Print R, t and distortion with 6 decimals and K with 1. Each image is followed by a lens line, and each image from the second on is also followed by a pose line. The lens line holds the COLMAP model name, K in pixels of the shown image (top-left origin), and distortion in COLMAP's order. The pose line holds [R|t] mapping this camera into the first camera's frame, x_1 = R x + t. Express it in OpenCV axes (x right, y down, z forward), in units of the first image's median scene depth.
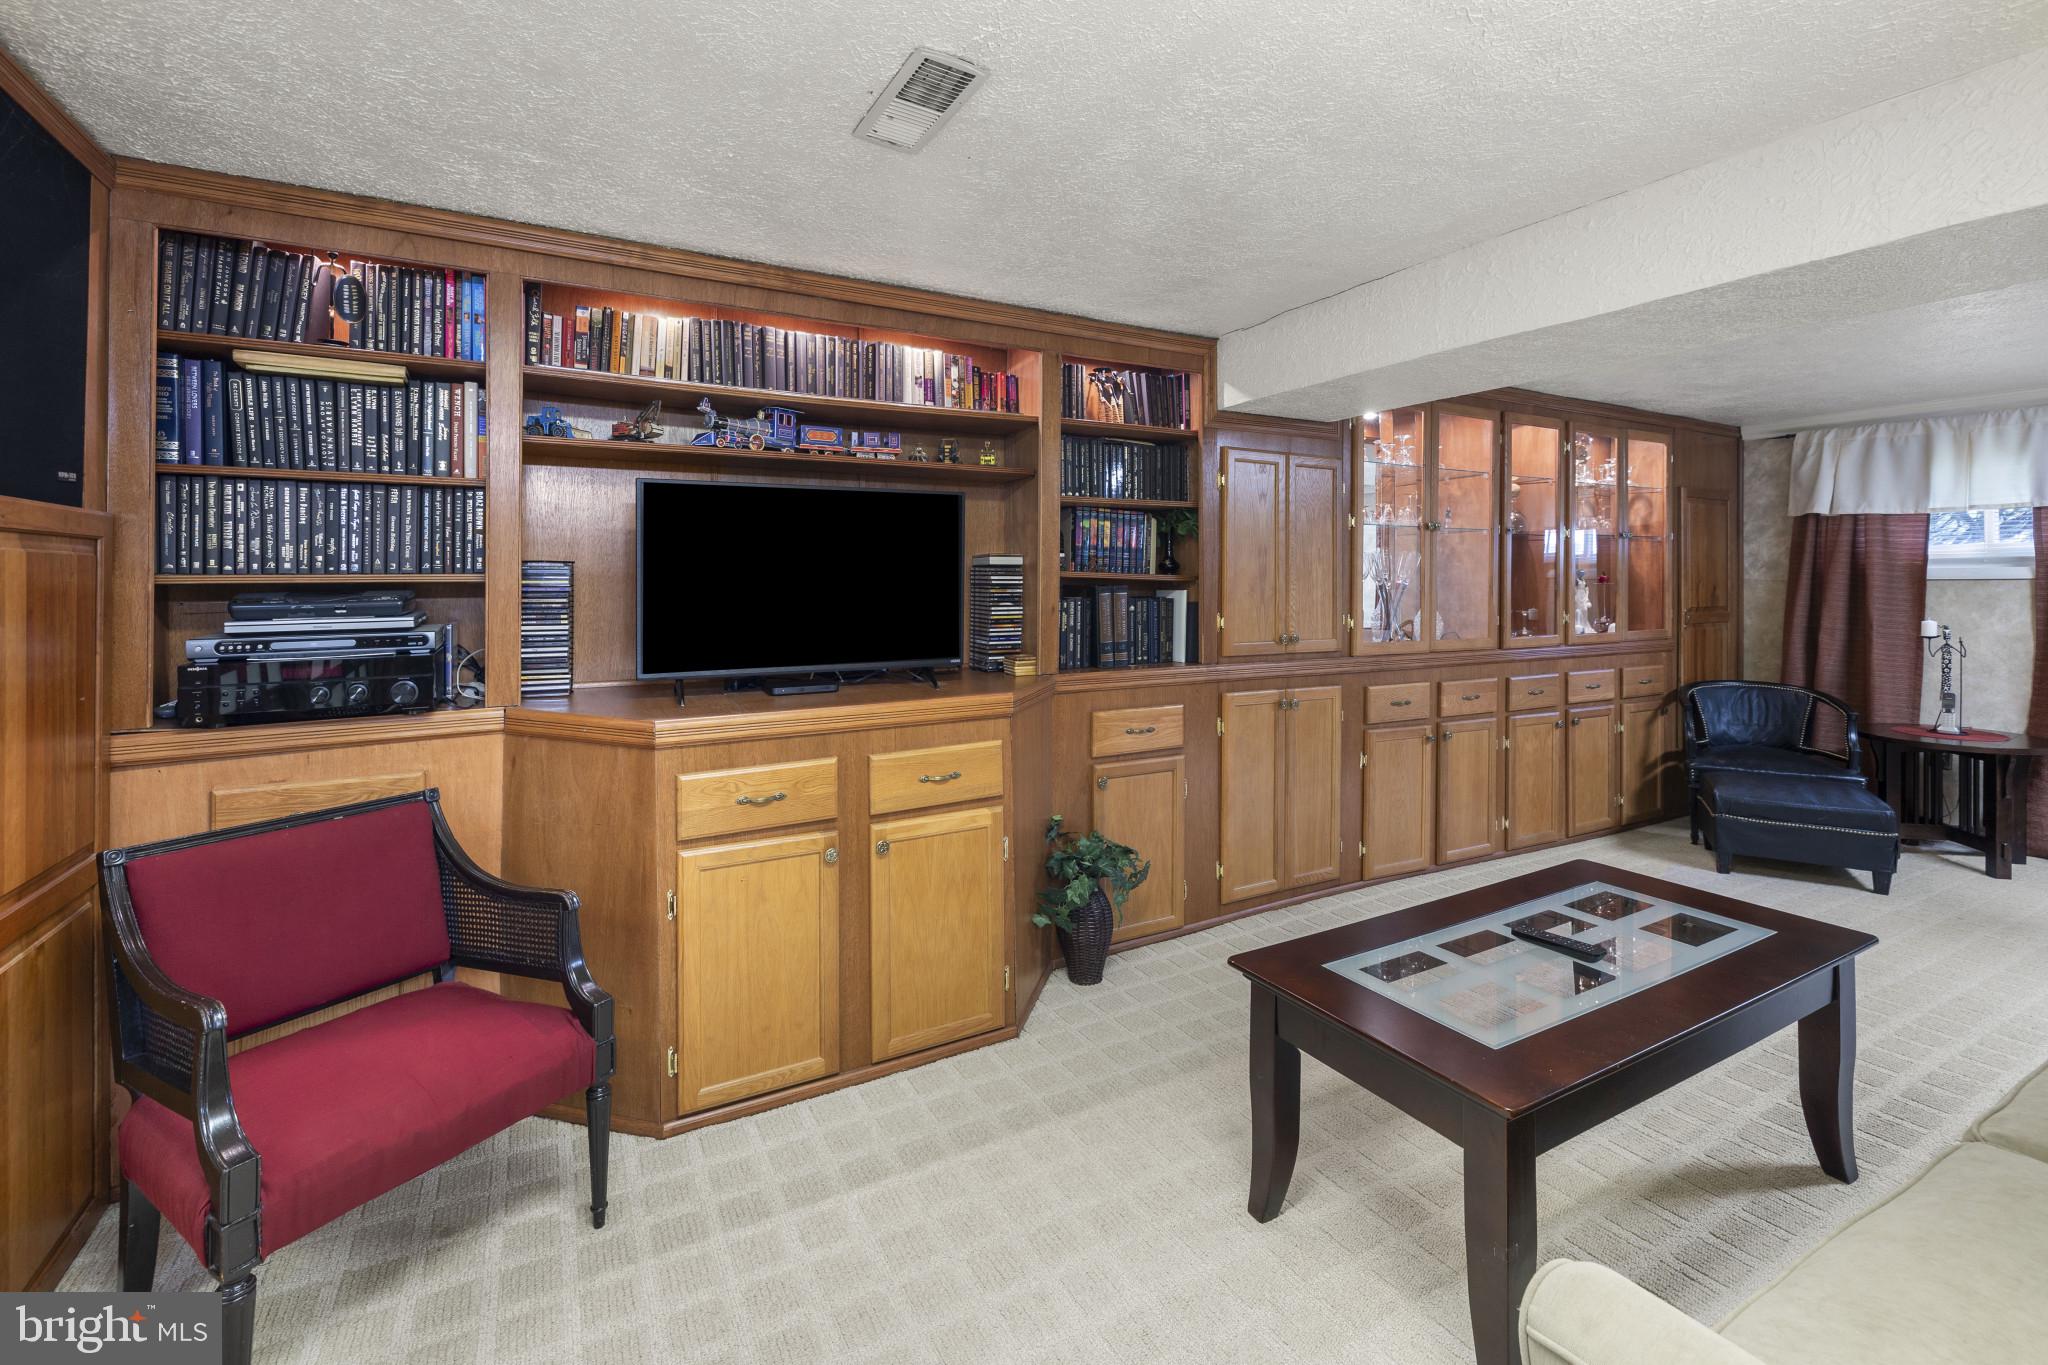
lens RADIAL K [[893.1, 0, 1028.1], [0, 893.1, 606.0], [0, 0, 1]] dist [-0.001626, 0.000131]
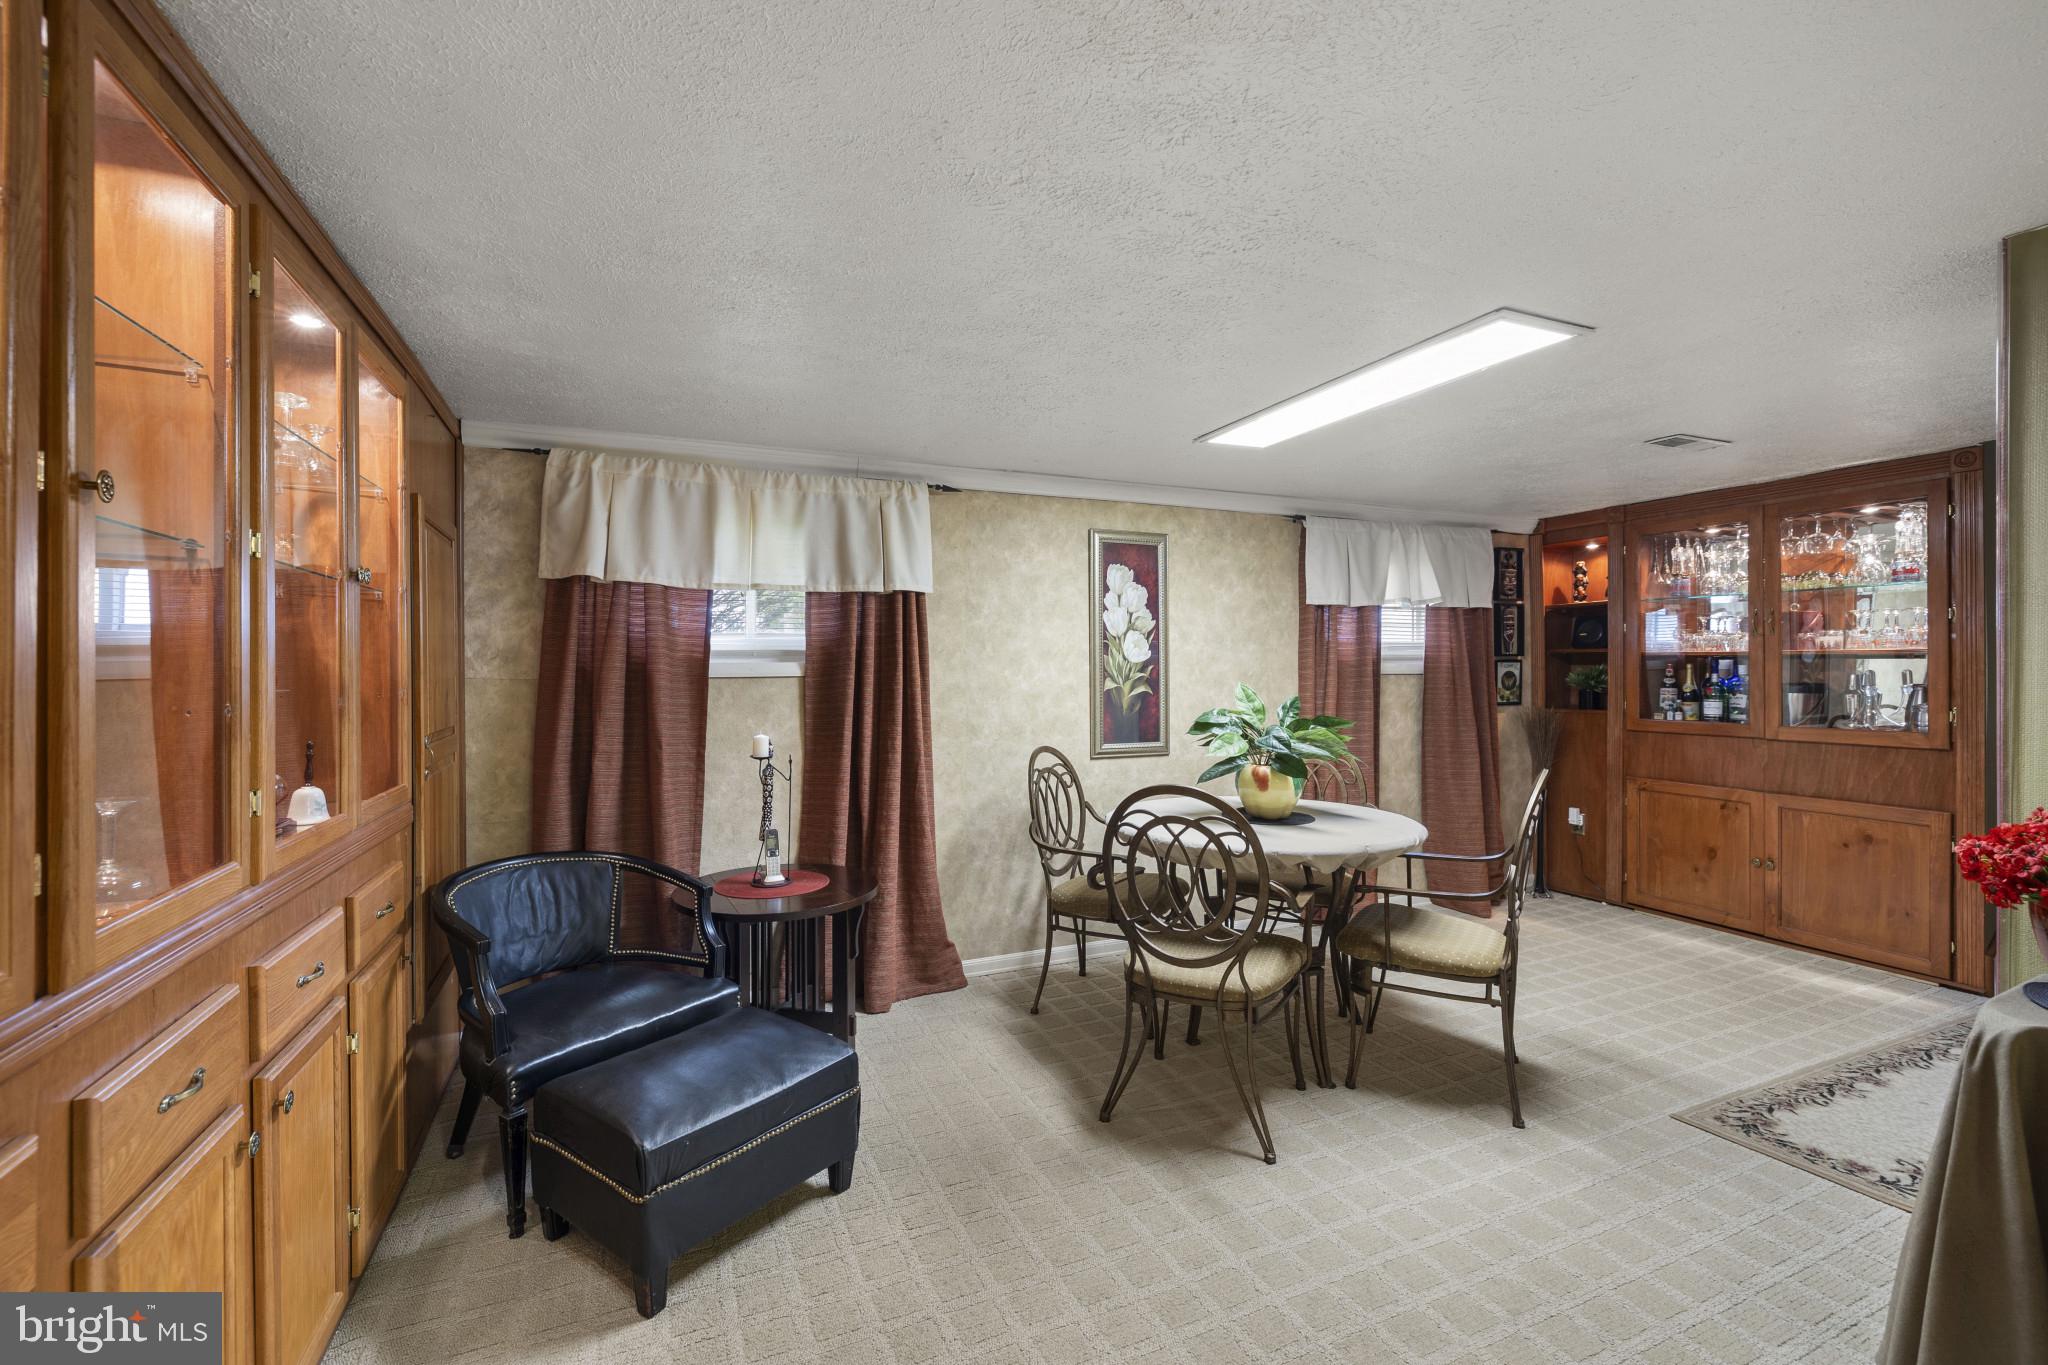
lens RADIAL K [[877.5, 0, 1018.2], [0, 877.5, 666.1], [0, 0, 1]] dist [-0.000427, -0.000108]
pose [[0.100942, 0.007529, 0.994864, 0.280459], [0.029517, 0.999508, -0.010559, -0.022668], [-0.994454, 0.030432, 0.100670, 0.628547]]
